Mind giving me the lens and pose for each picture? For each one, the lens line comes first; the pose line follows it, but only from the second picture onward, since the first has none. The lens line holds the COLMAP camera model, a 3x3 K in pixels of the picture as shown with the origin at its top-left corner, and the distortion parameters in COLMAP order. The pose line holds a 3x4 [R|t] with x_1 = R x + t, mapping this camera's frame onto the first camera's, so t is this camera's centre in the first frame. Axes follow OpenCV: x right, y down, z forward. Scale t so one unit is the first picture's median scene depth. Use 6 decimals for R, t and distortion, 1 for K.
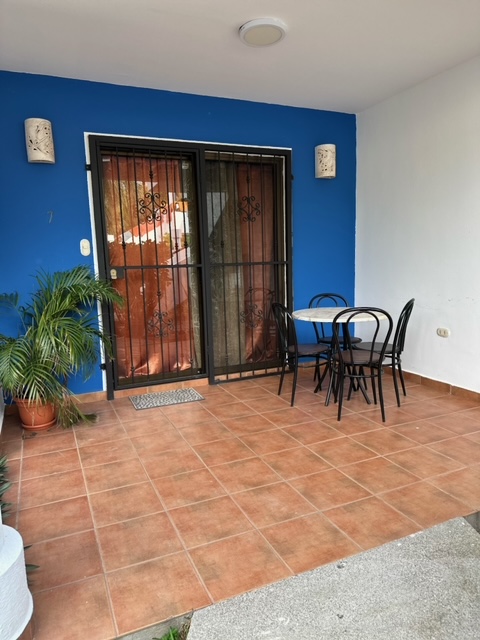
lens RADIAL K [[454.6, 0, 240.0], [0, 454.6, 320.0], [0, 0, 1]] dist [0.063150, -0.112508]
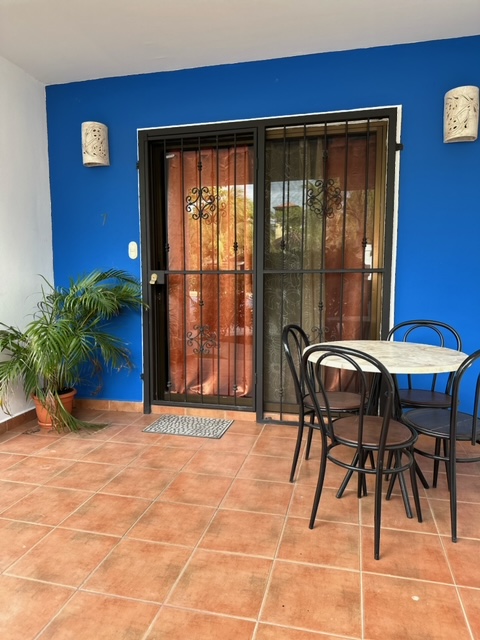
lens RADIAL K [[454.6, 0, 240.0], [0, 454.6, 320.0], [0, 0, 1]] dist [0.063150, -0.112508]
pose [[0.783502, 0.089715, -0.614879, 0.447891], [-0.100940, 0.994755, 0.016521, -0.052681], [0.613136, 0.049122, 0.788449, 0.401152]]
